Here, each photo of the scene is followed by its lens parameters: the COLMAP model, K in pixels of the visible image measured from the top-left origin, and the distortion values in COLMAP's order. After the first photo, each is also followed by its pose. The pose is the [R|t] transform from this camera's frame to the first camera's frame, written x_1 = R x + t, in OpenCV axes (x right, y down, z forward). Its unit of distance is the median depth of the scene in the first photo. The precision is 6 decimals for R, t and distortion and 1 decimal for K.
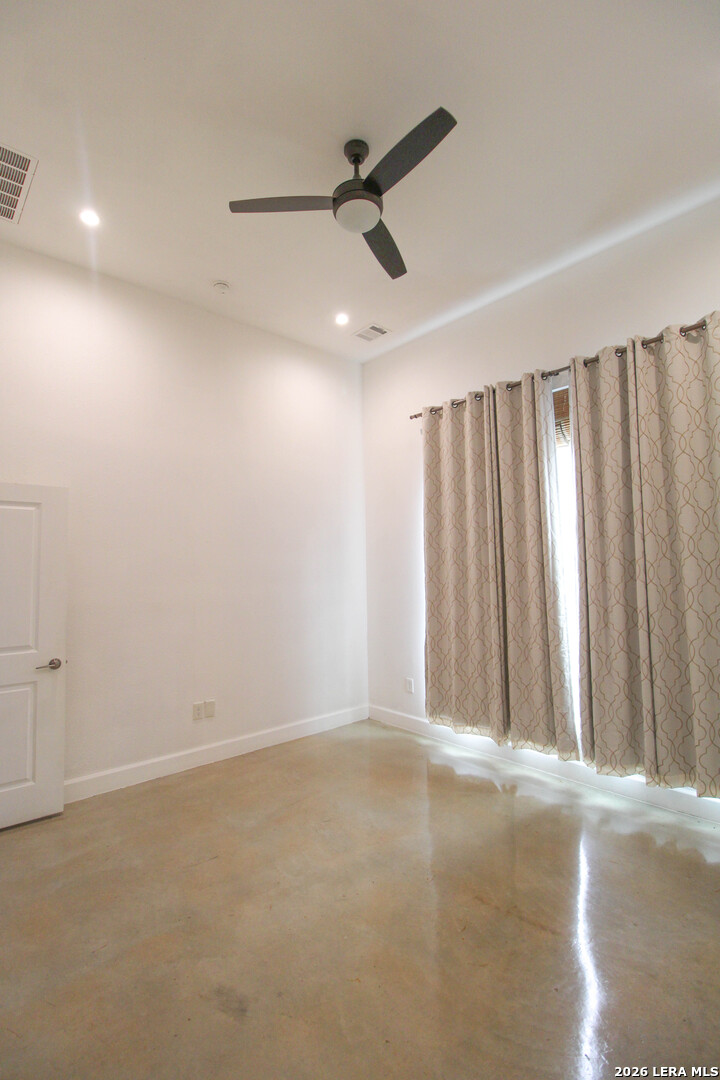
lens RADIAL K [[498.7, 0, 339.9], [0, 498.7, 531.2], [0, 0, 1]] dist [-0.003253, -0.007811]
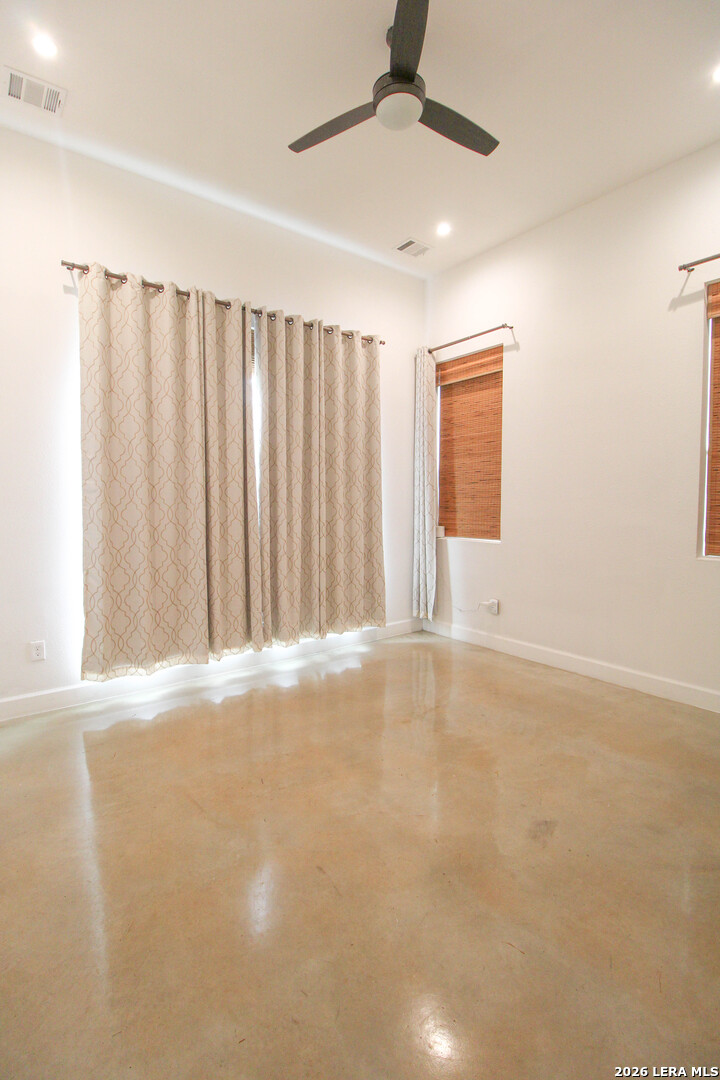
lens RADIAL K [[498.7, 0, 352.9], [0, 498.7, 539.6], [0, 0, 1]] dist [-0.003253, -0.007811]
pose [[0.062466, -0.053155, 0.996631, -0.654080], [-0.076486, 0.995389, 0.057883, 0.098611], [-0.995112, -0.079844, 0.058113, 0.664565]]
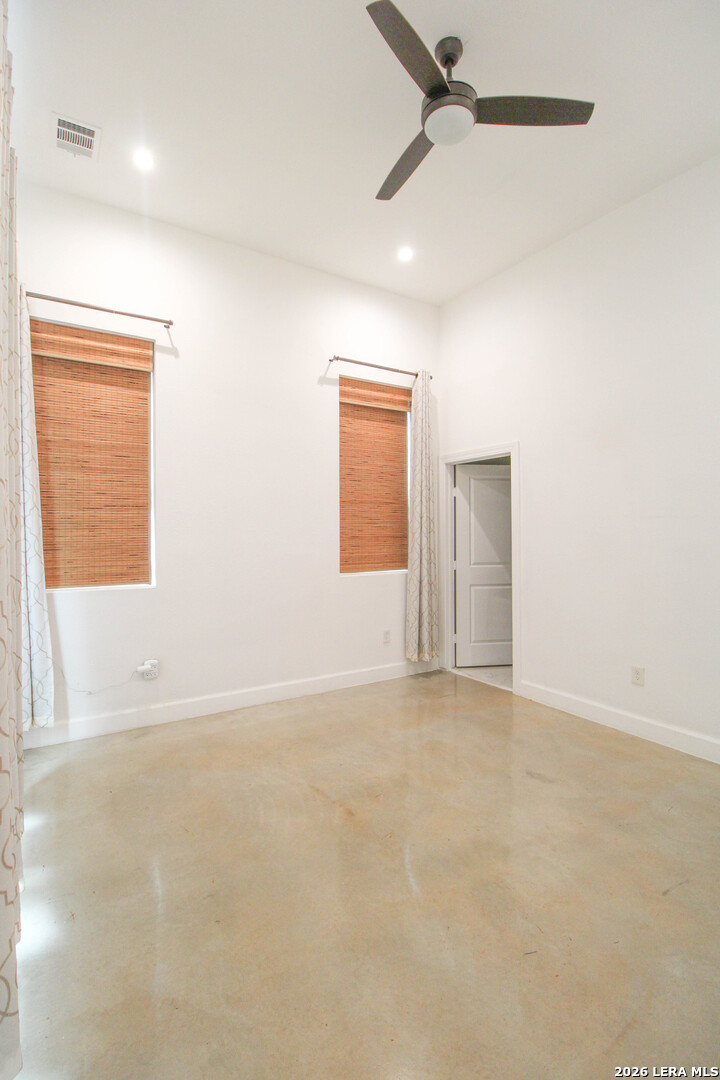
lens RADIAL K [[498.7, 0, 354.1], [0, 498.7, 537.3], [0, 0, 1]] dist [-0.003253, -0.007811]
pose [[-0.988170, 0.015223, 0.152606, 0.056568], [0.005835, 0.998073, -0.061784, 0.116373], [-0.153252, -0.060162, -0.986354, 1.282127]]
